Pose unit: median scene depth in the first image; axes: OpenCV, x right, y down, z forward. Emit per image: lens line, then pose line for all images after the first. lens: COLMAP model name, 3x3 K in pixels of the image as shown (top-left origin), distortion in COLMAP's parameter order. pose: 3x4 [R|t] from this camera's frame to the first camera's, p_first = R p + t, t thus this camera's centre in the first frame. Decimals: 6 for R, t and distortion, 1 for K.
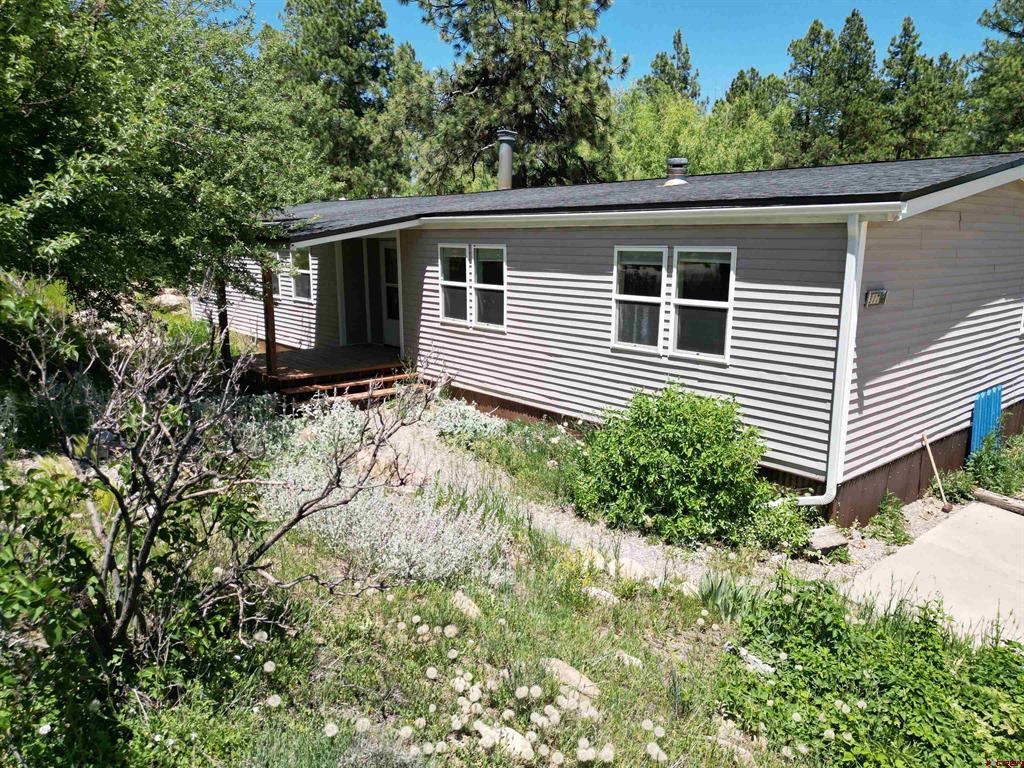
lens RADIAL K [[717.6, 0, 515.3], [0, 717.6, 388.1], [0, 0, 1]] dist [0.075271, -0.070918]
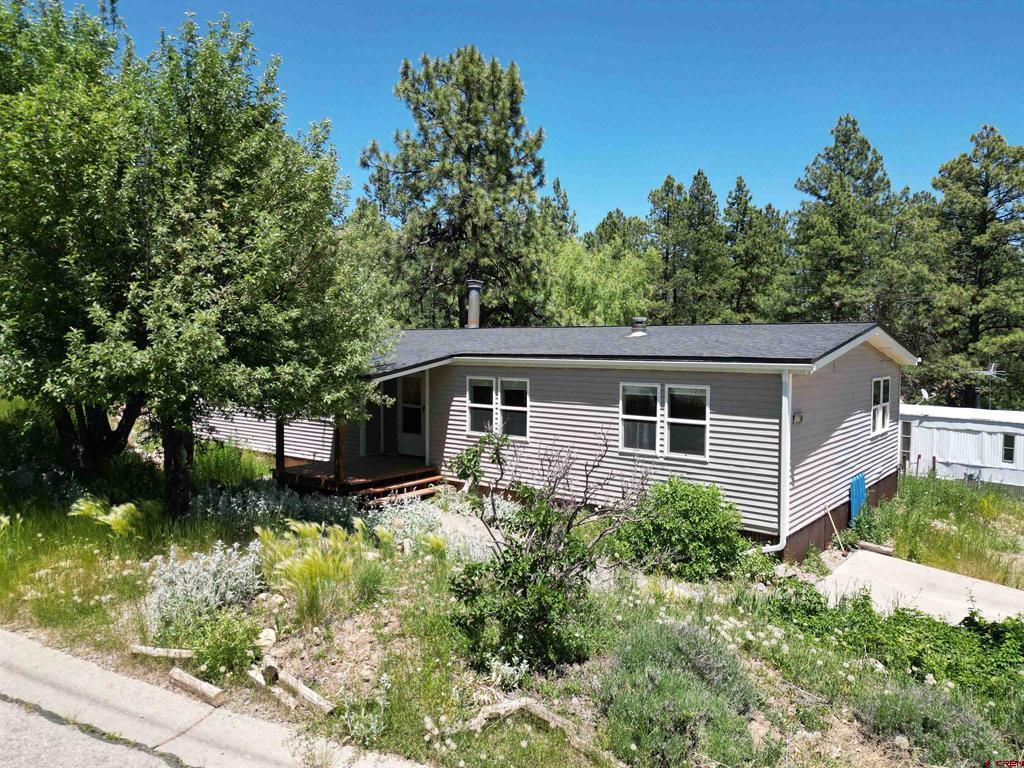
lens RADIAL K [[717.6, 0, 515.3], [0, 717.6, 388.1], [0, 0, 1]] dist [0.075271, -0.070918]
pose [[0.983629, -0.008400, 0.180011, -0.330955], [0.034382, 0.989311, -0.141708, 0.013566], [-0.176897, 0.145577, 0.973404, -0.376397]]
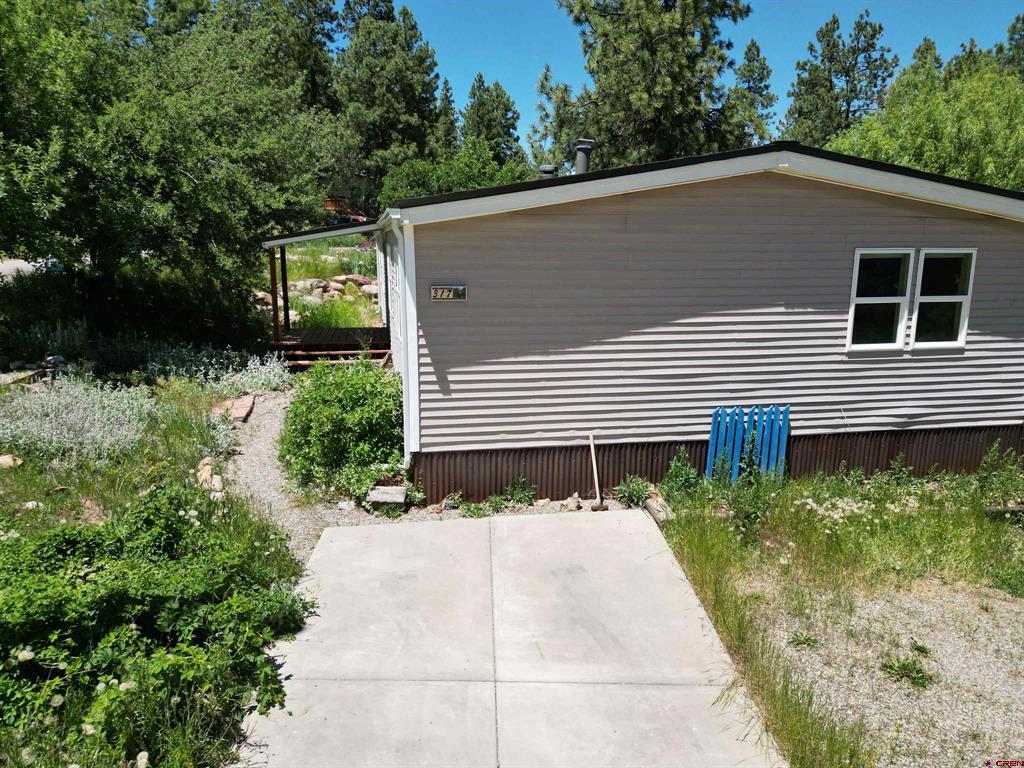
lens RADIAL K [[717.6, 0, 515.3], [0, 717.6, 388.1], [0, 0, 1]] dist [0.075271, -0.070918]
pose [[0.493438, -0.177600, 0.851456, -0.955149], [0.168868, 0.979866, 0.106522, -0.194240], [-0.853231, 0.091222, 0.513494, 0.900804]]
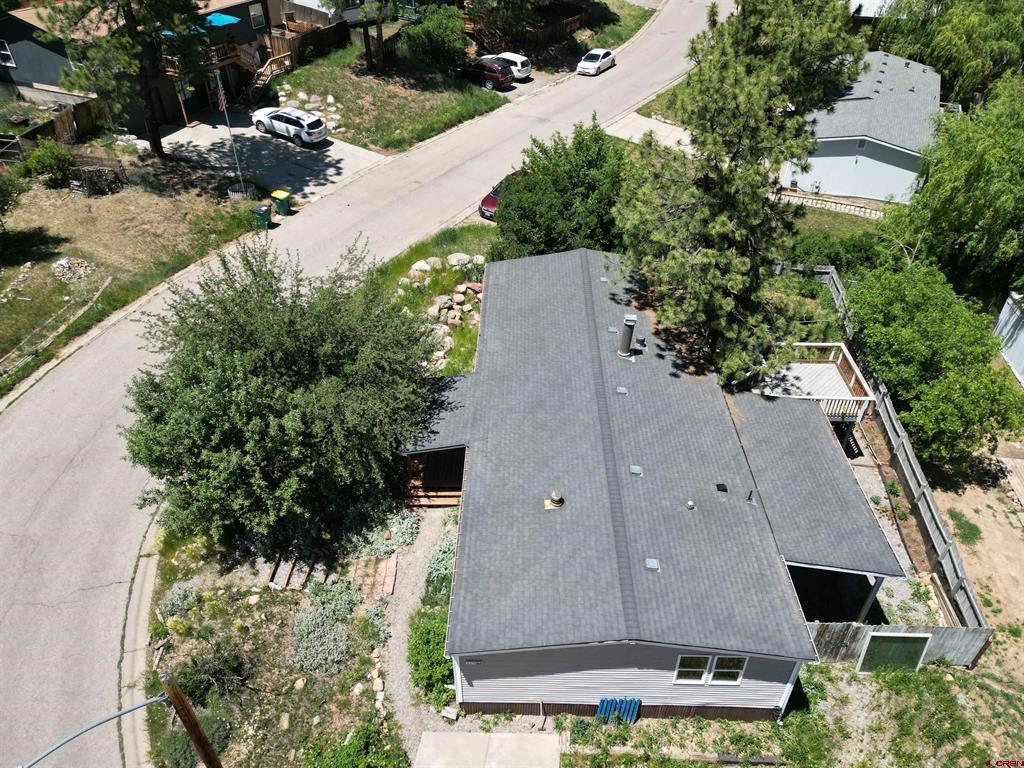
lens RADIAL K [[717.6, 0, 515.3], [0, 717.6, 388.1], [0, 0, 1]] dist [0.075271, -0.070918]
pose [[0.667894, -0.455831, 0.588332, -0.977756], [0.145230, 0.855123, 0.497667, -1.845487], [-0.729949, -0.246945, 0.637332, 0.248953]]
